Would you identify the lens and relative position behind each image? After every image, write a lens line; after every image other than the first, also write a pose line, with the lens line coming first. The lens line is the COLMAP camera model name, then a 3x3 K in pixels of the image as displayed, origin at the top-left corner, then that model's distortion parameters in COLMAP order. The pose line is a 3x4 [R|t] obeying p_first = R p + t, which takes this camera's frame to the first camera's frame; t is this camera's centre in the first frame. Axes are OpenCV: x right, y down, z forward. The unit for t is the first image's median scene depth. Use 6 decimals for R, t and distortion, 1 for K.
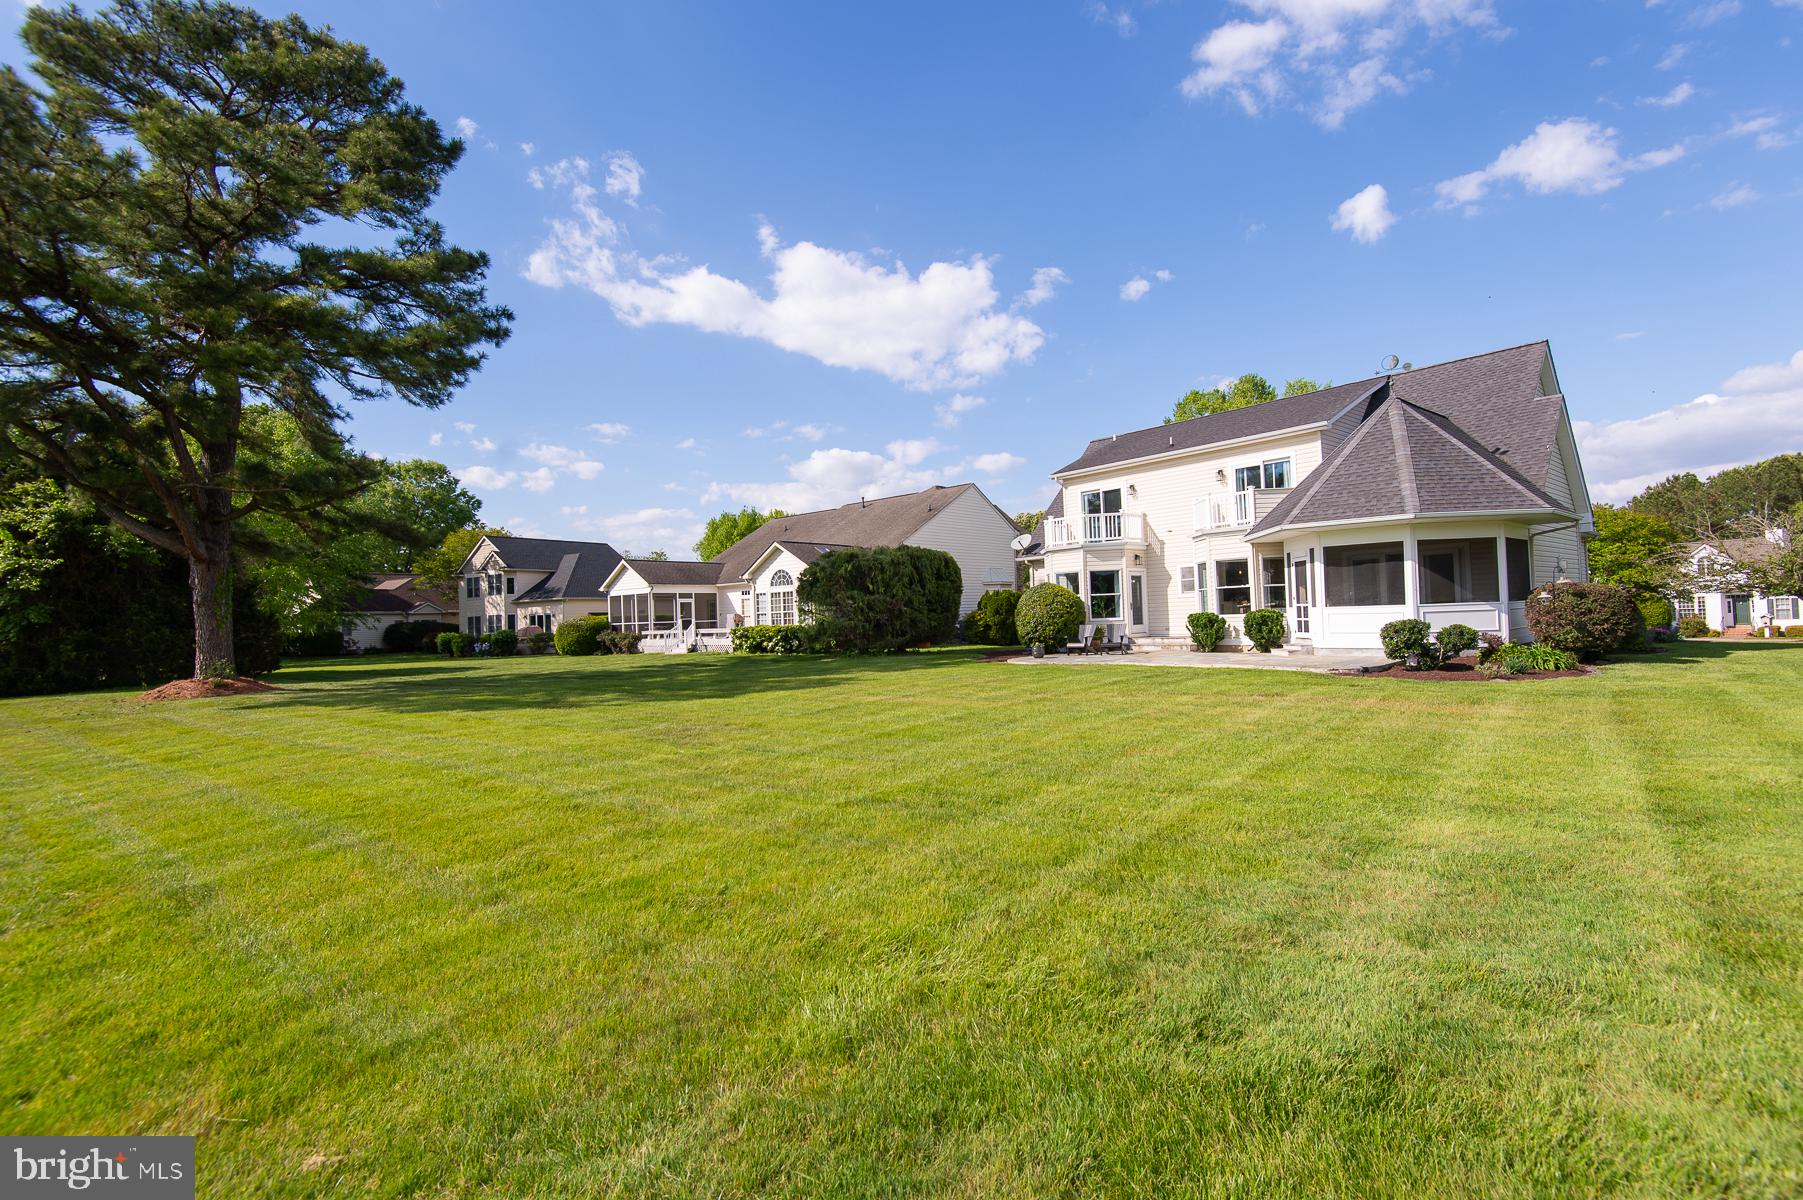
lens RADIAL K [[828.7, 0, 901.5], [0, 828.7, 600.0], [0, 0, 1]] dist [0.021706, -0.000392]
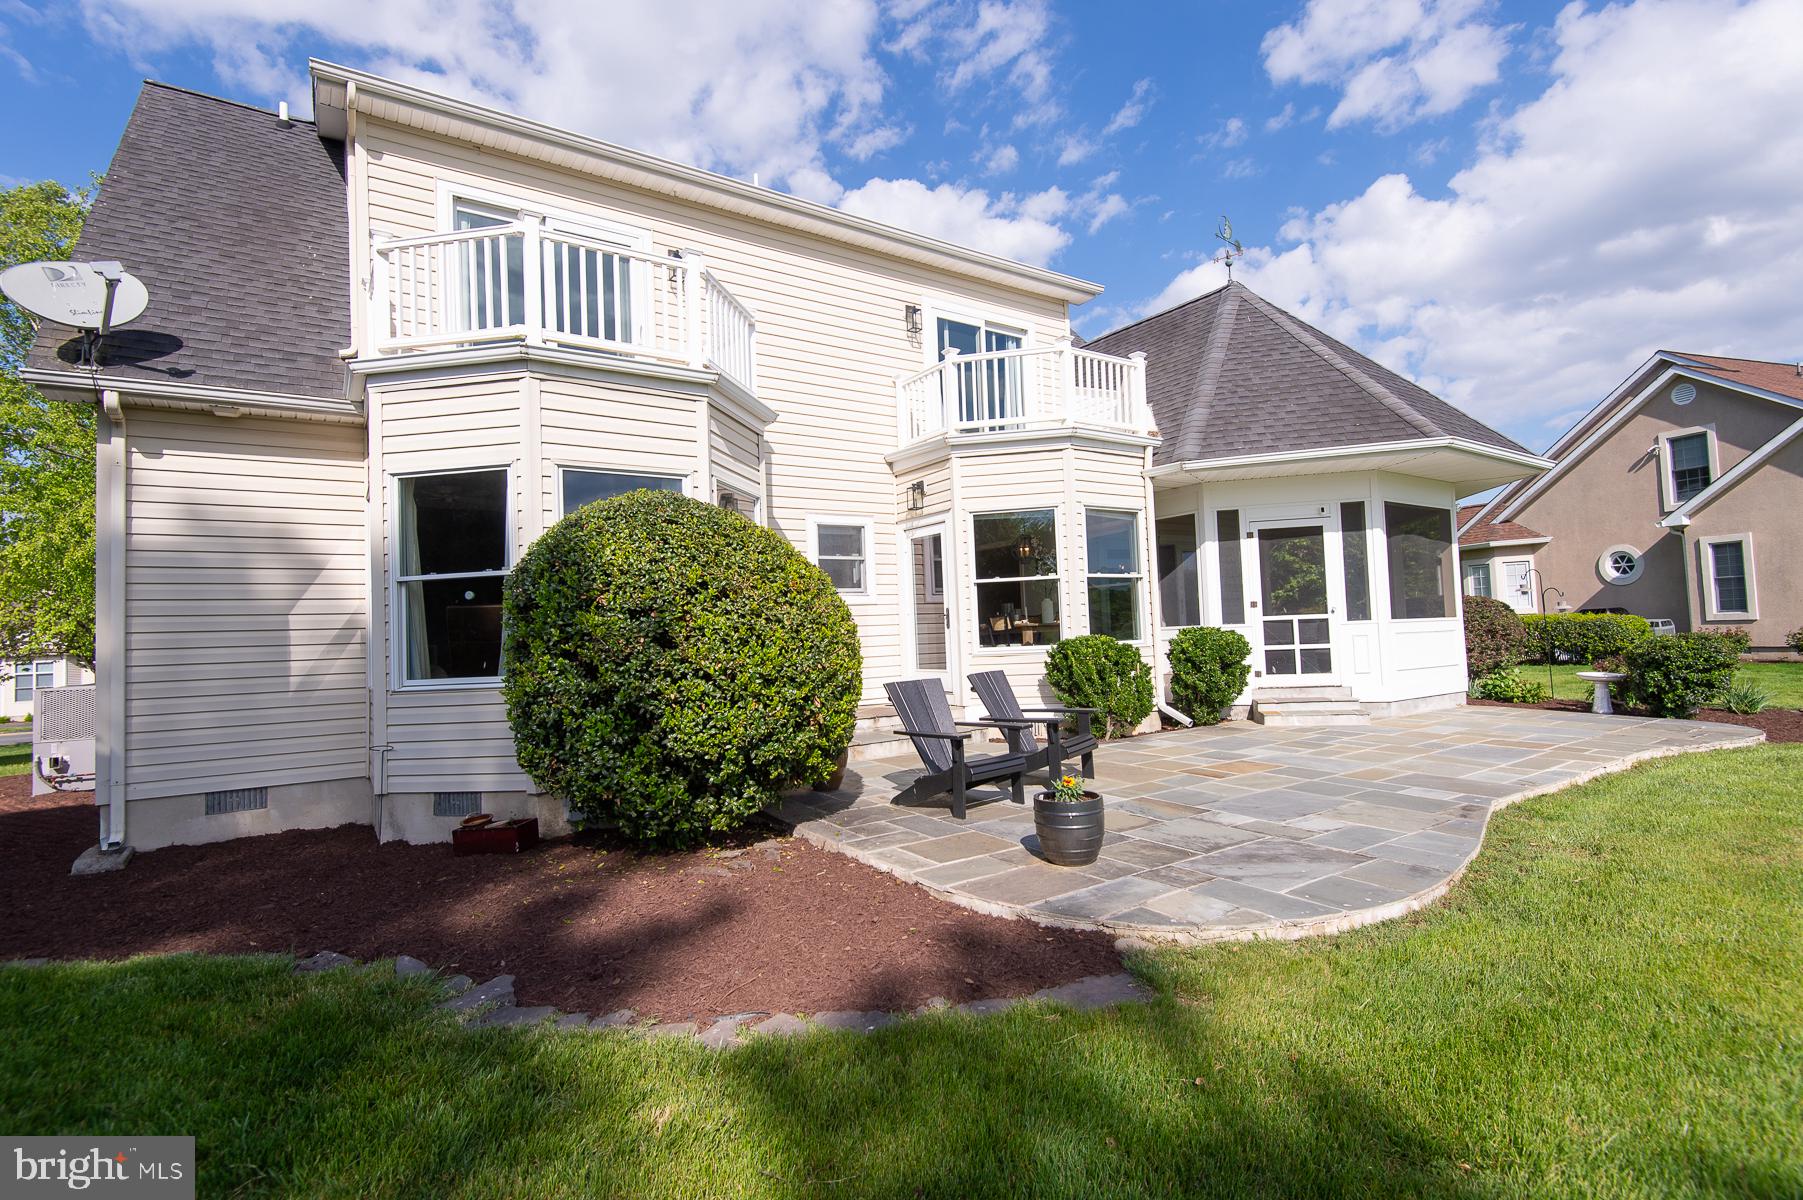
lens RADIAL K [[844.4, 0, 901.5], [0, 844.4, 600.0], [0, 0, 1]] dist [0.019864, -0.000944]
pose [[0.127312, 0.073573, 0.989130, -0.036276], [0.013918, 0.997014, -0.075951, 0.027862], [-0.991765, 0.023436, 0.125908, 1.072513]]
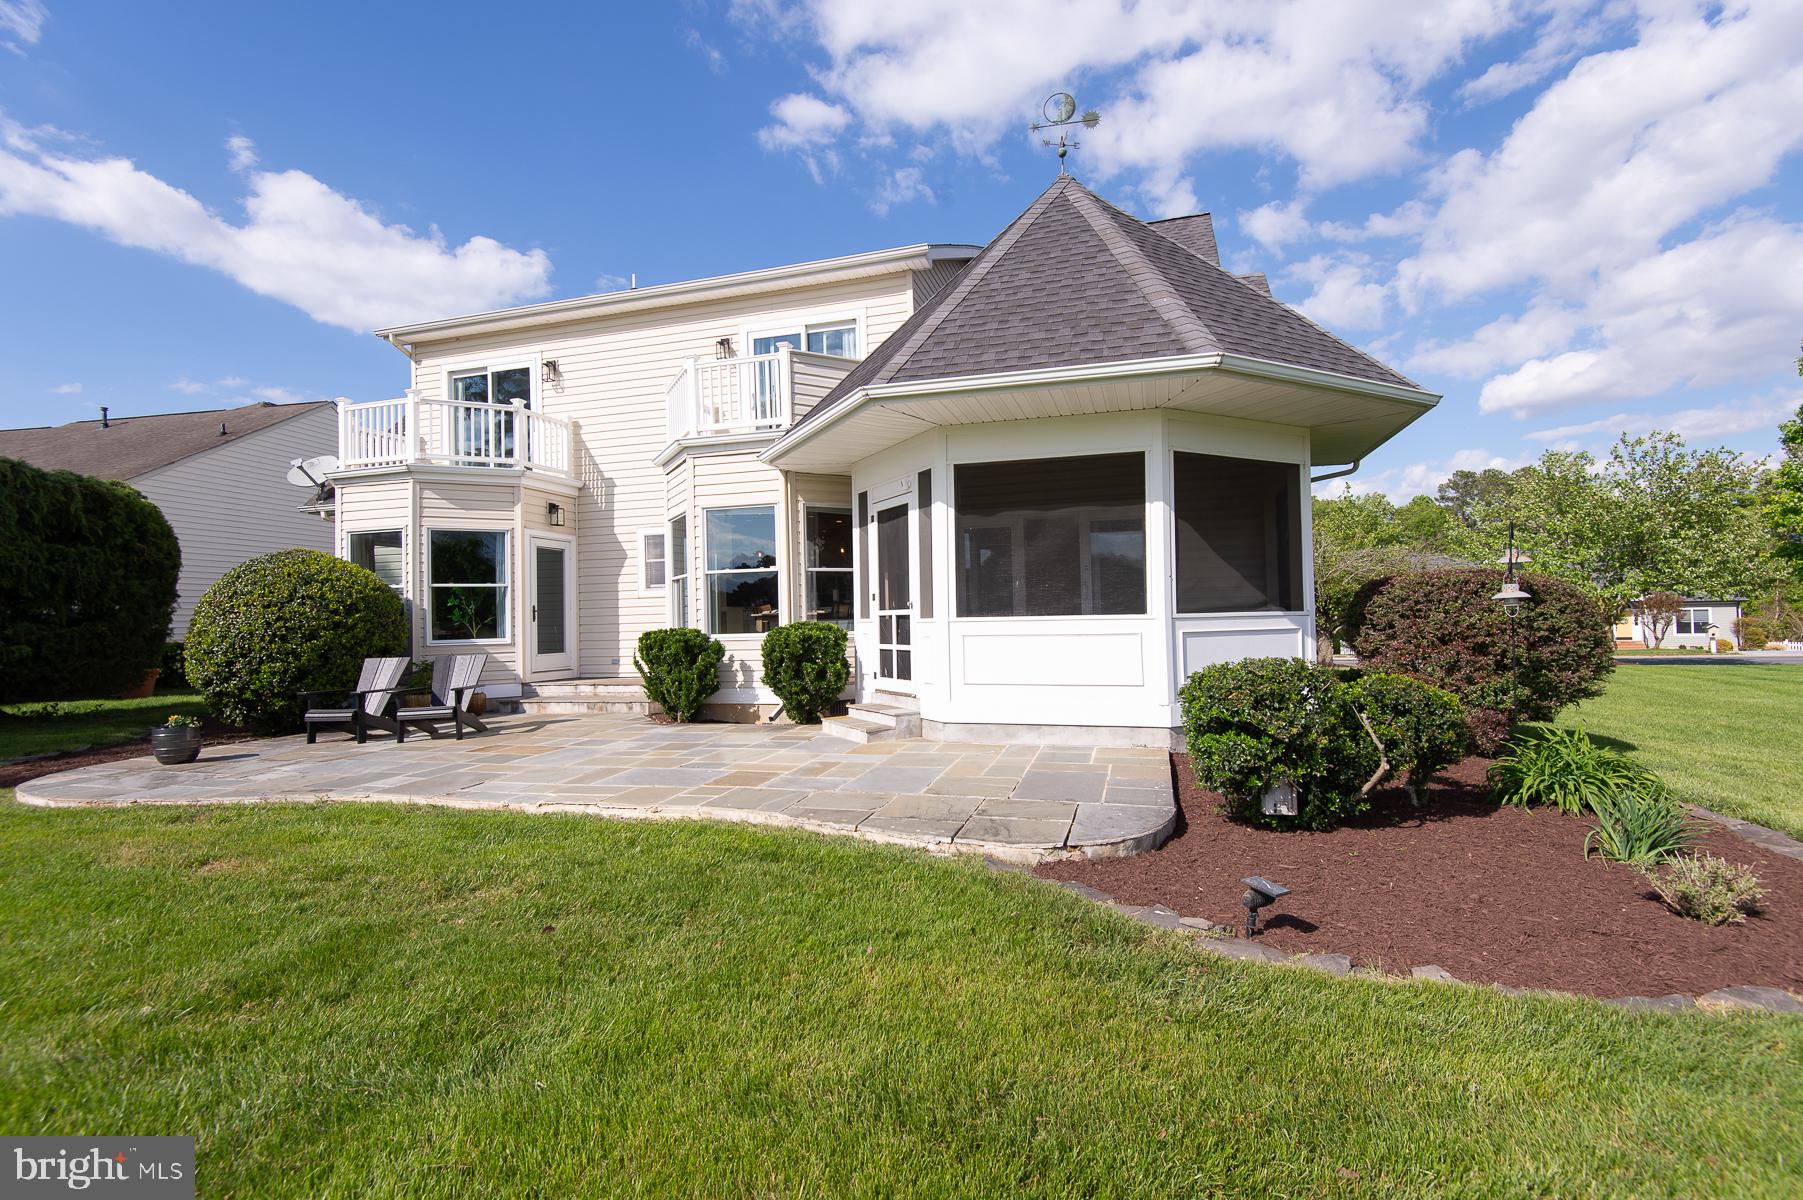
lens RADIAL K [[828.7, 0, 901.5], [0, 828.7, 600.0], [0, 0, 1]] dist [0.021706, -0.000392]
pose [[0.850351, 0.030863, 0.525310, 0.245178], [-0.020398, 0.999462, -0.025701, 0.009279], [-0.525820, 0.011140, 0.850523, 0.594018]]
